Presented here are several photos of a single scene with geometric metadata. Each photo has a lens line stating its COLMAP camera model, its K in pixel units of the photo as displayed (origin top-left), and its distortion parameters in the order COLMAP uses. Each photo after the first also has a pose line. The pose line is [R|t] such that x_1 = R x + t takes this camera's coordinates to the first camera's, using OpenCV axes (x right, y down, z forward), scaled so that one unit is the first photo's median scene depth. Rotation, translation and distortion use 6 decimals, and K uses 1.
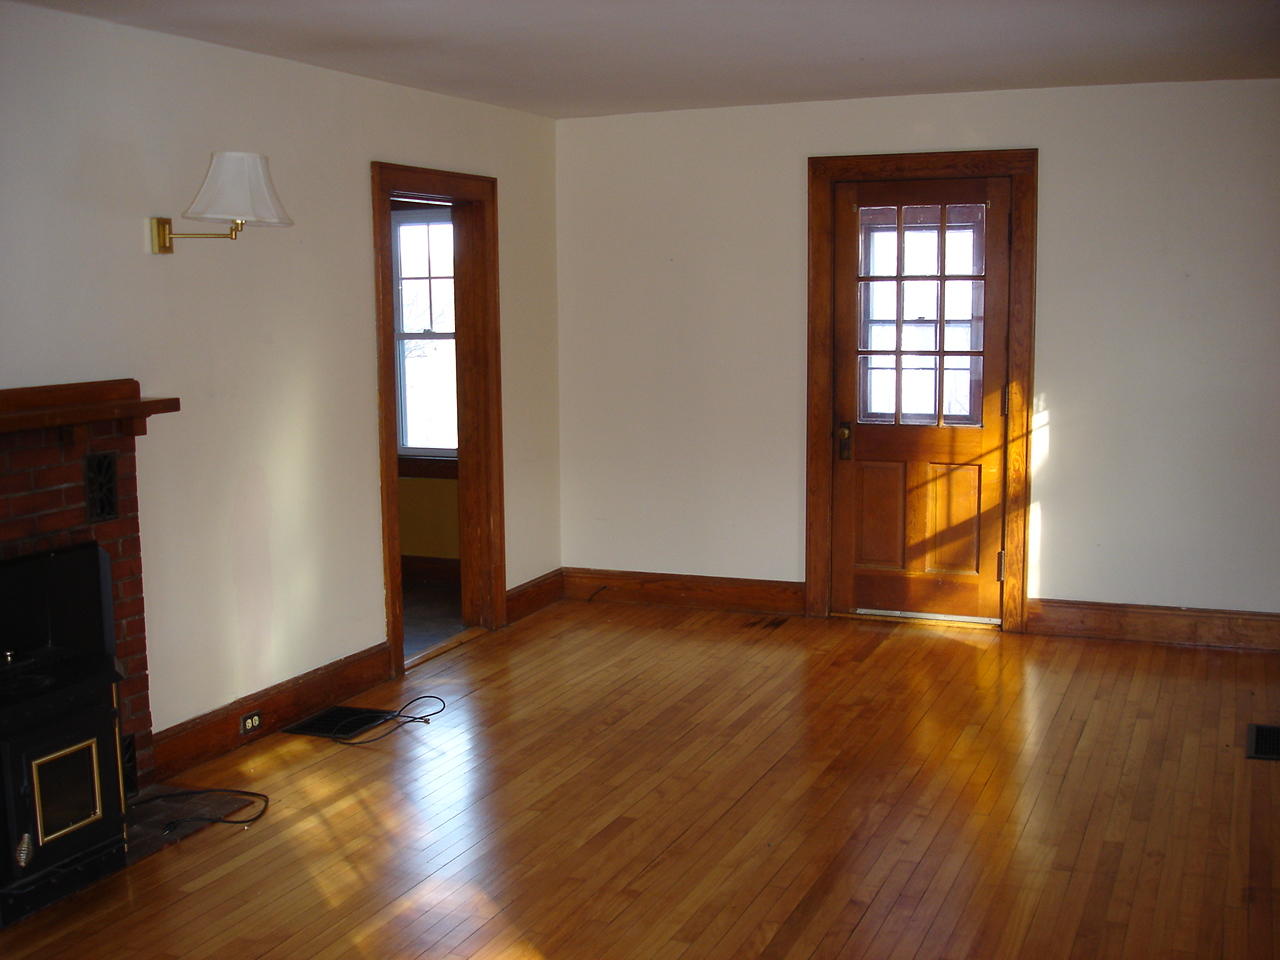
lens RADIAL K [[1435.6, 0, 634.4], [0, 1435.6, 500.6], [0, 0, 1]] dist [-0.104139, -0.003260]
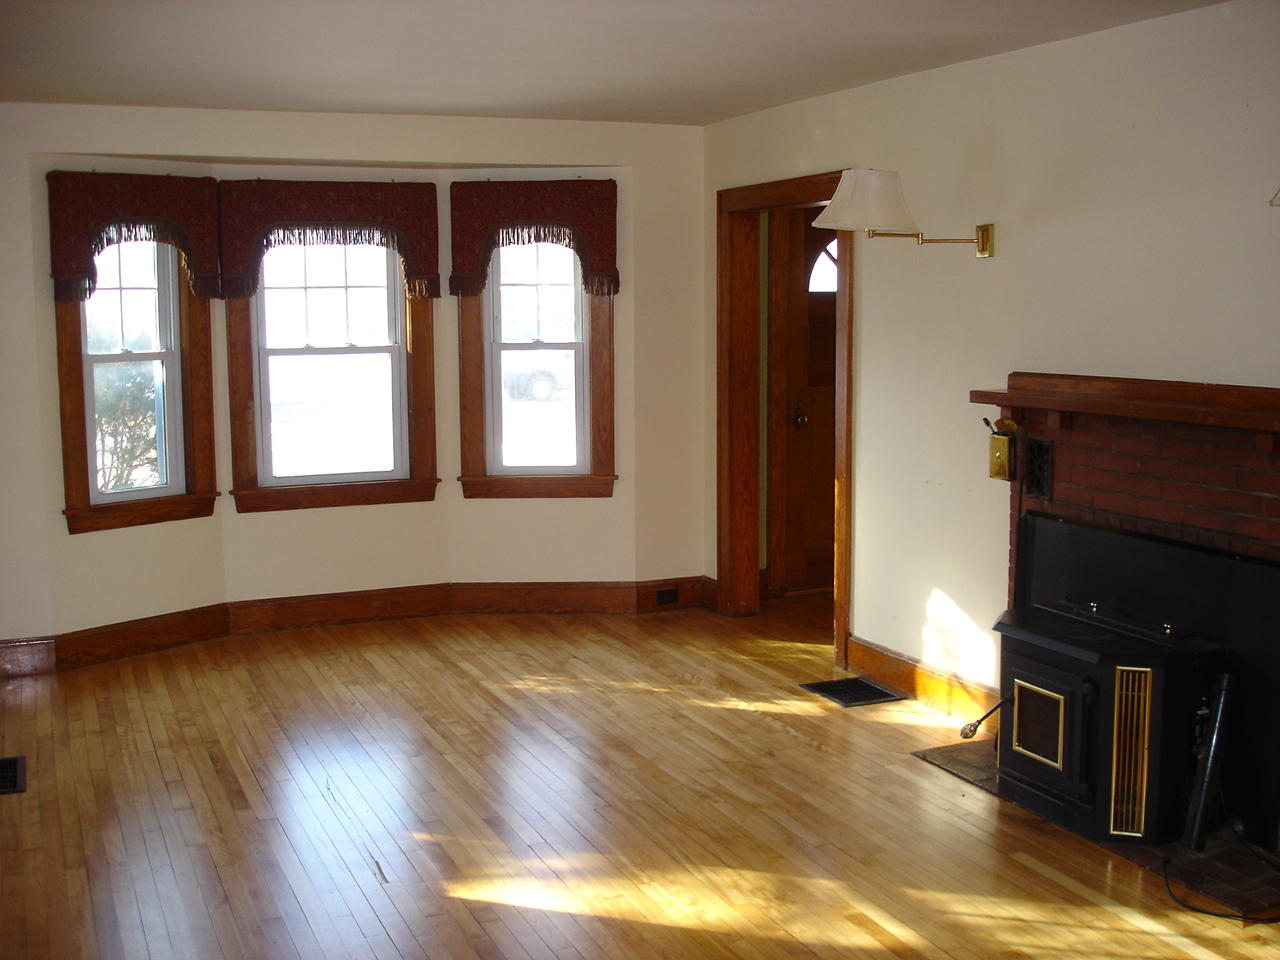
lens RADIAL K [[1435.6, 0, 634.4], [0, 1435.6, 500.6], [0, 0, 1]] dist [-0.104139, -0.003260]
pose [[-0.683974, 0.120636, -0.719463, 0.364250], [-0.080534, 0.967718, 0.238824, -0.127172], [0.725048, 0.221290, -0.652178, 0.839432]]
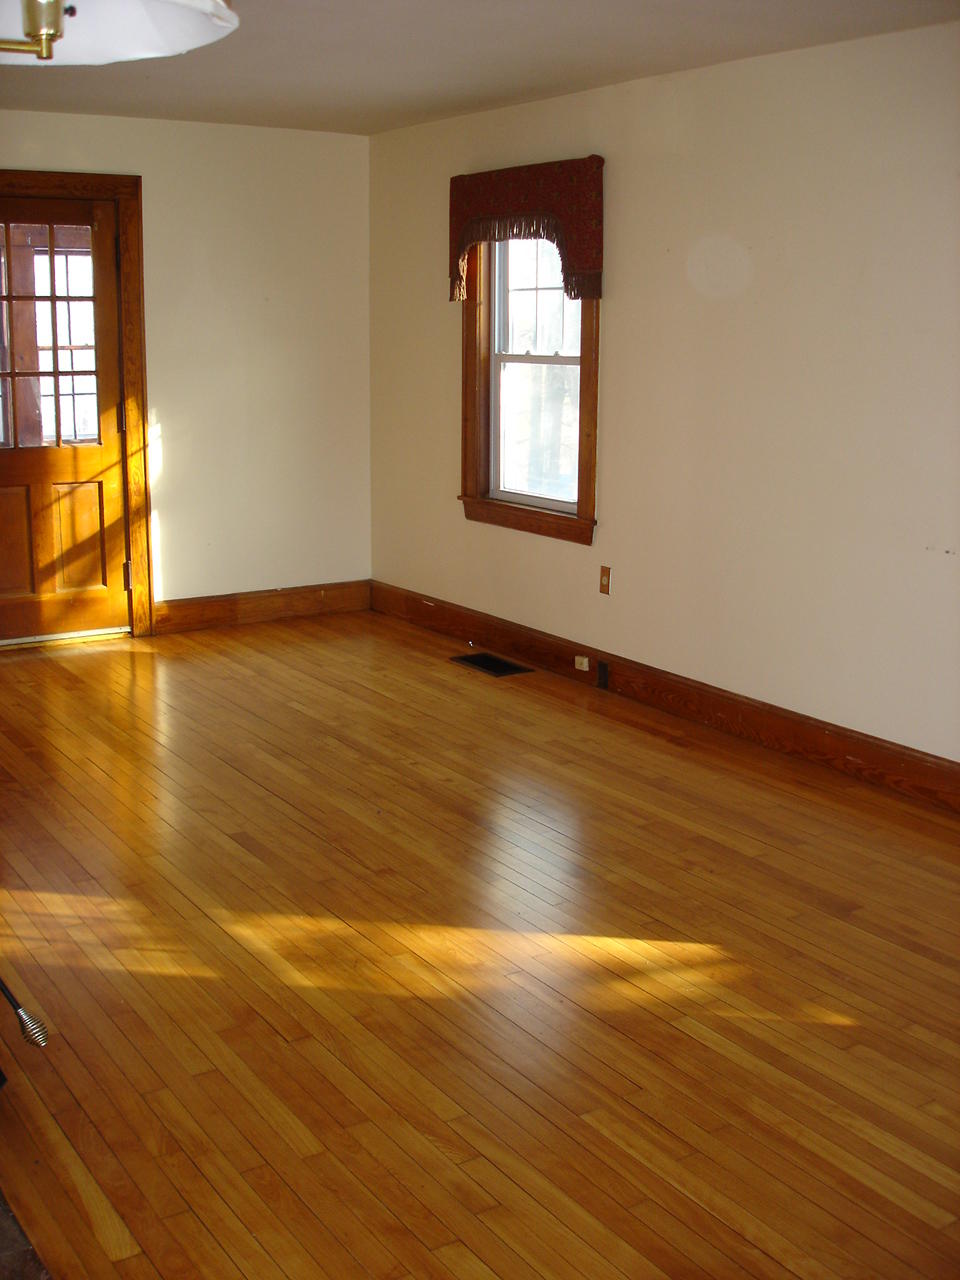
lens RADIAL K [[1435.6, 0, 480.0], [0, 1435.6, 640.0], [0, 0, 1]] dist [-0.104139, -0.003260]
pose [[0.552481, -0.161847, 0.817661, -0.472780], [0.102064, 0.986721, 0.126348, -0.013807], [-0.827253, 0.013649, 0.561664, 0.195977]]
